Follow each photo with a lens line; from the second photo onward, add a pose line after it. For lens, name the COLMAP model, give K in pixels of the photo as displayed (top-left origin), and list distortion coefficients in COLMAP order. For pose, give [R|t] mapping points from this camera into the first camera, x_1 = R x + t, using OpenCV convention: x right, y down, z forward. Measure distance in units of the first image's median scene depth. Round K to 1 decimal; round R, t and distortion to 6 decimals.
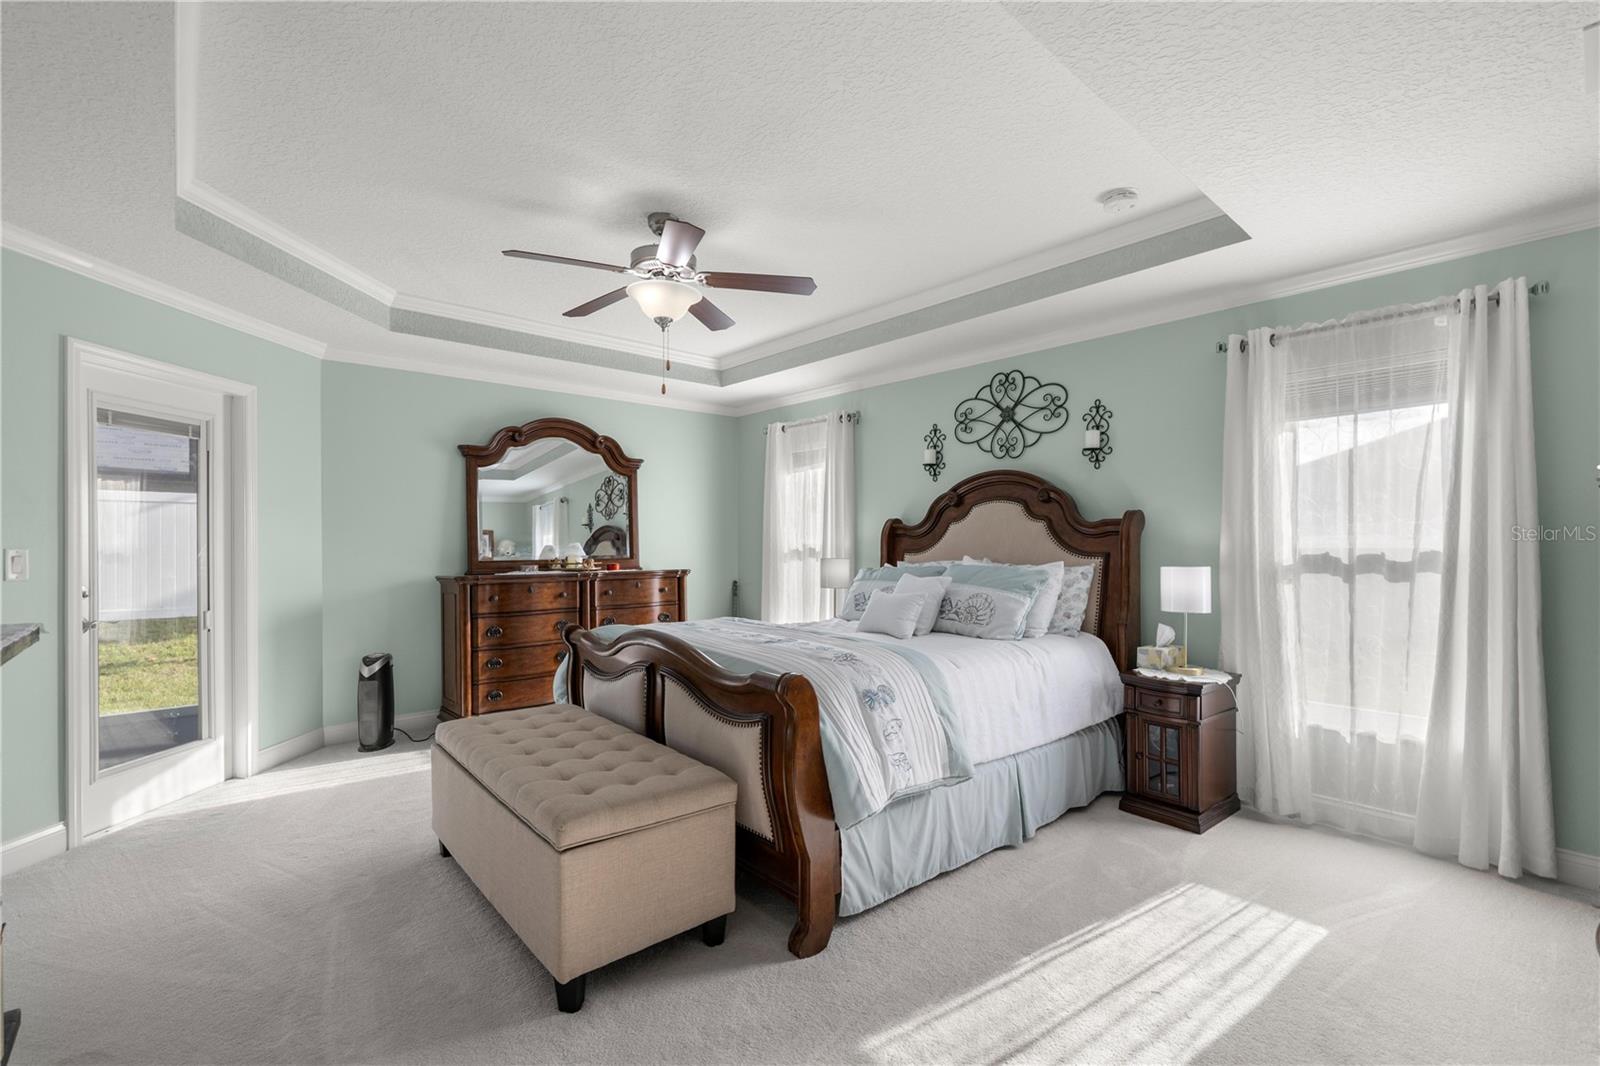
lens RADIAL K [[672.1, 0, 791.0], [0, 672.1, 540.3], [0, 0, 1]] dist [-0.002437, 0.000524]
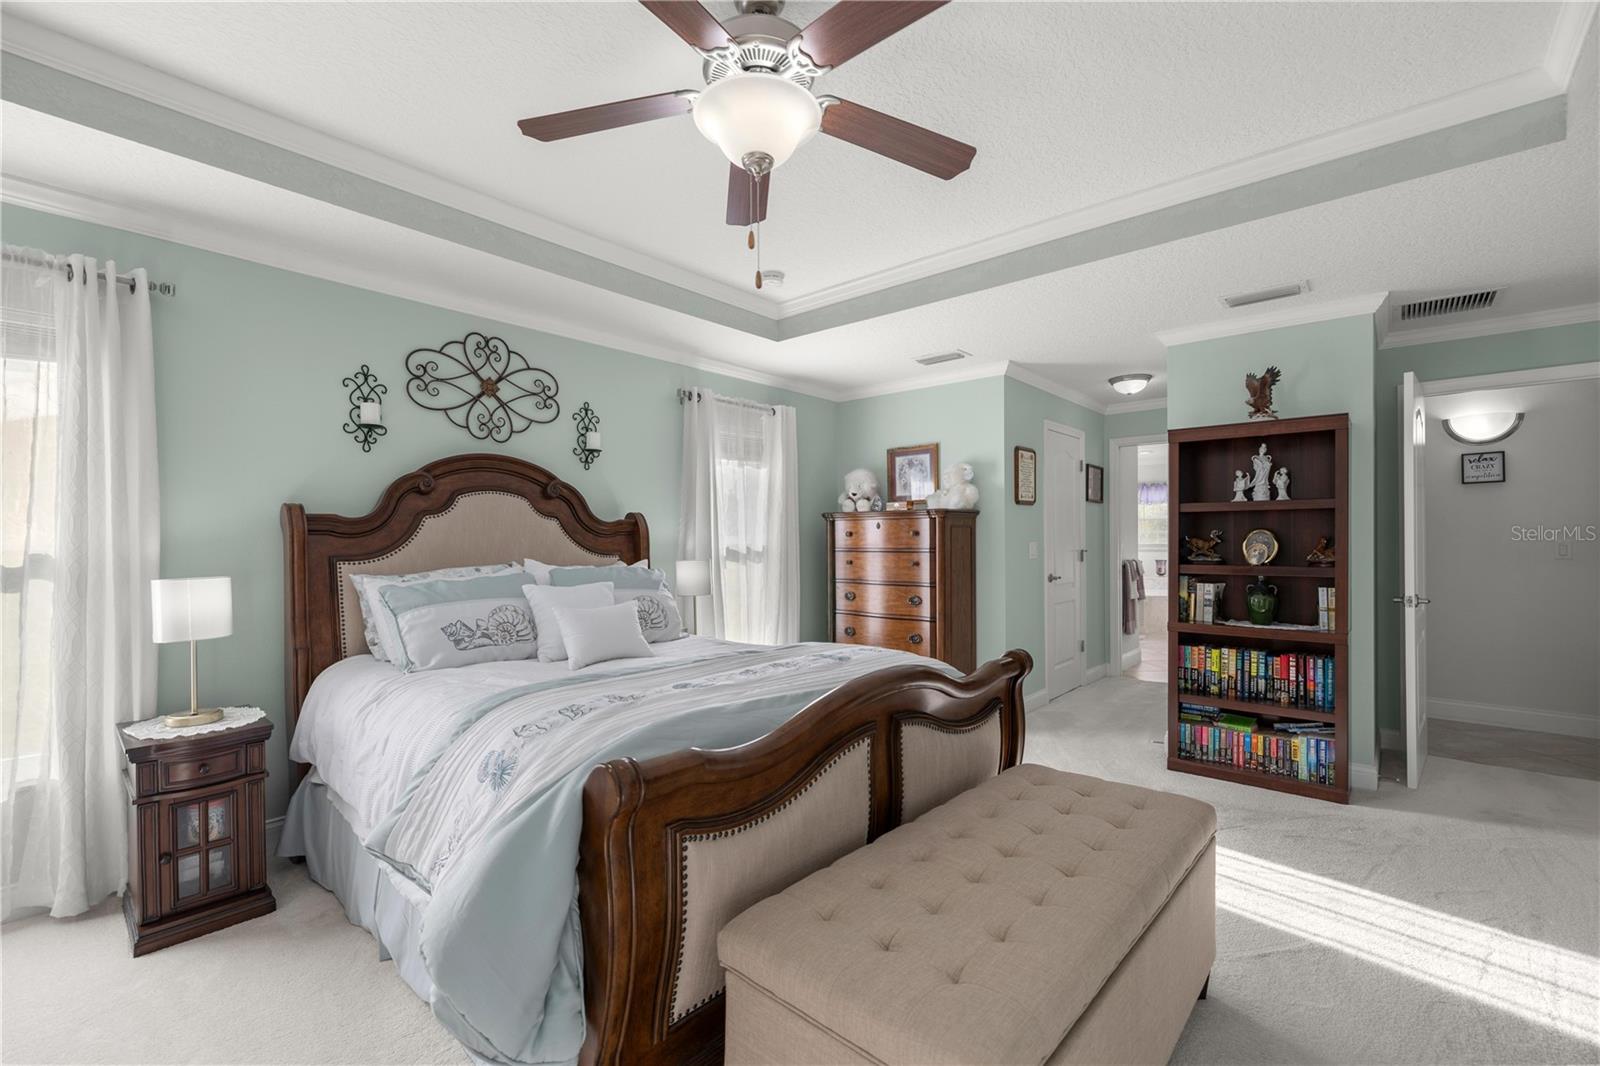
lens RADIAL K [[672.1, 0, 793.6], [0, 672.1, 538.9], [0, 0, 1]] dist [-0.002437, 0.000524]
pose [[-0.114433, -0.002562, 0.993428, -0.542330], [0.007472, 0.999966, 0.003440, -0.001636], [-0.993403, 0.007817, -0.114410, 0.727049]]
